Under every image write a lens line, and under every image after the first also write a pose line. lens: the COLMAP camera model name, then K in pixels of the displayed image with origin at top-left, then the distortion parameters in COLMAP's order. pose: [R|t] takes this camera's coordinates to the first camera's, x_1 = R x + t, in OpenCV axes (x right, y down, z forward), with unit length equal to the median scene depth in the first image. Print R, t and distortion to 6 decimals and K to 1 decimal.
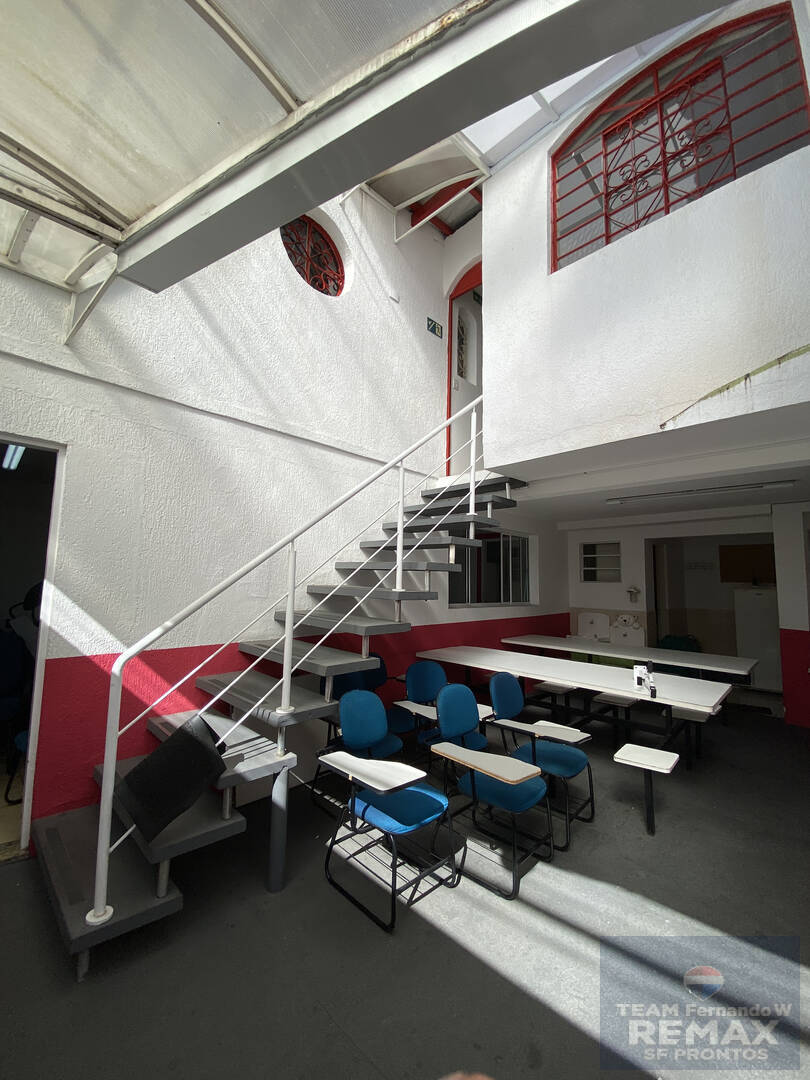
lens RADIAL K [[434.3, 0, 400.3], [0, 434.3, 538.7], [0, 0, 1]] dist [-0.002761, -0.008378]
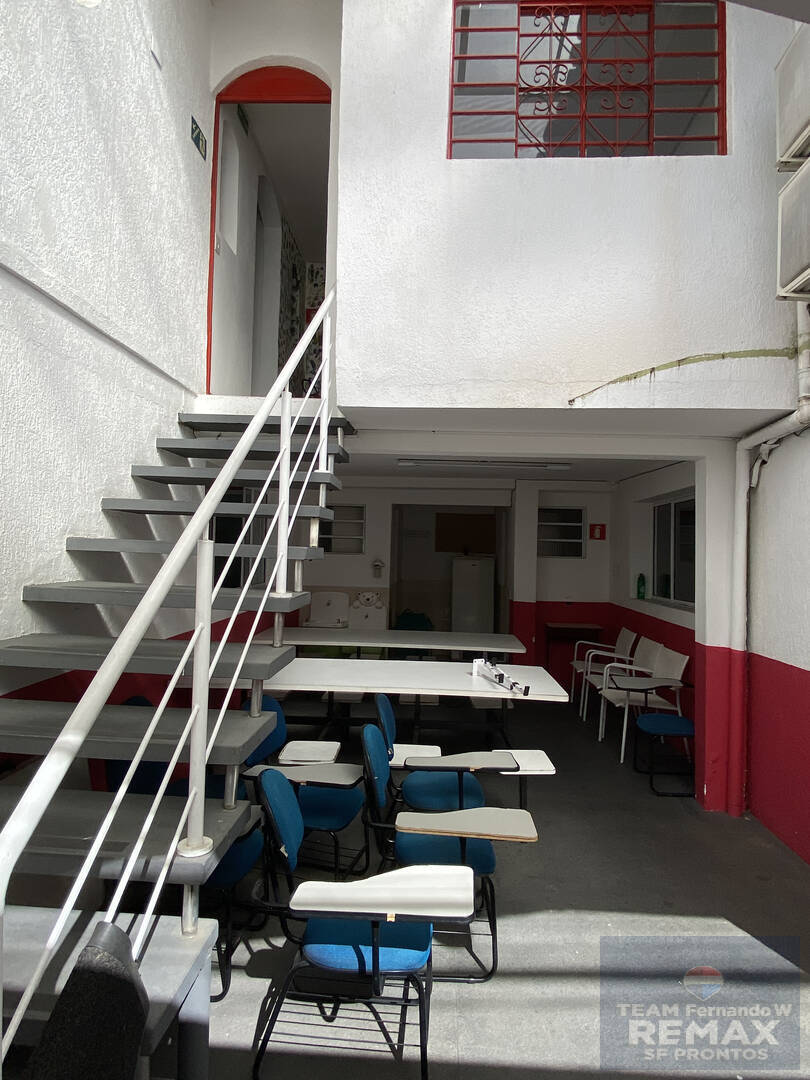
lens RADIAL K [[588.6, 0, 401.1], [0, 588.6, 535.9], [0, 0, 1]] dist [0.033273, -0.037500]
pose [[0.740067, 0.013773, 0.672392, -0.320768], [-0.078277, 0.994759, 0.065780, -0.022851], [-0.667963, -0.101314, 0.737266, 0.197514]]
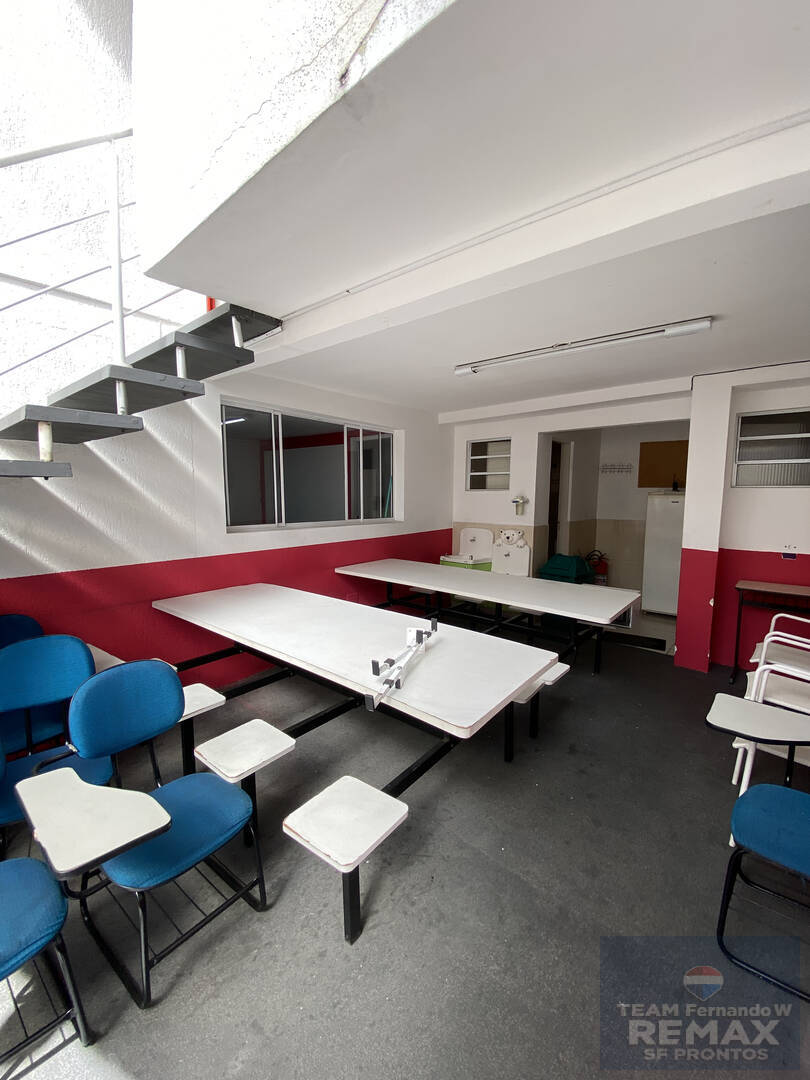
lens RADIAL K [[434.3, 0, 404.3], [0, 434.3, 544.1], [0, 0, 1]] dist [-0.002761, -0.008378]
pose [[0.996220, -0.028428, 0.082086, 0.408032], [0.009924, 0.975994, 0.217571, 0.036797], [-0.086301, -0.215934, 0.972587, 0.366102]]
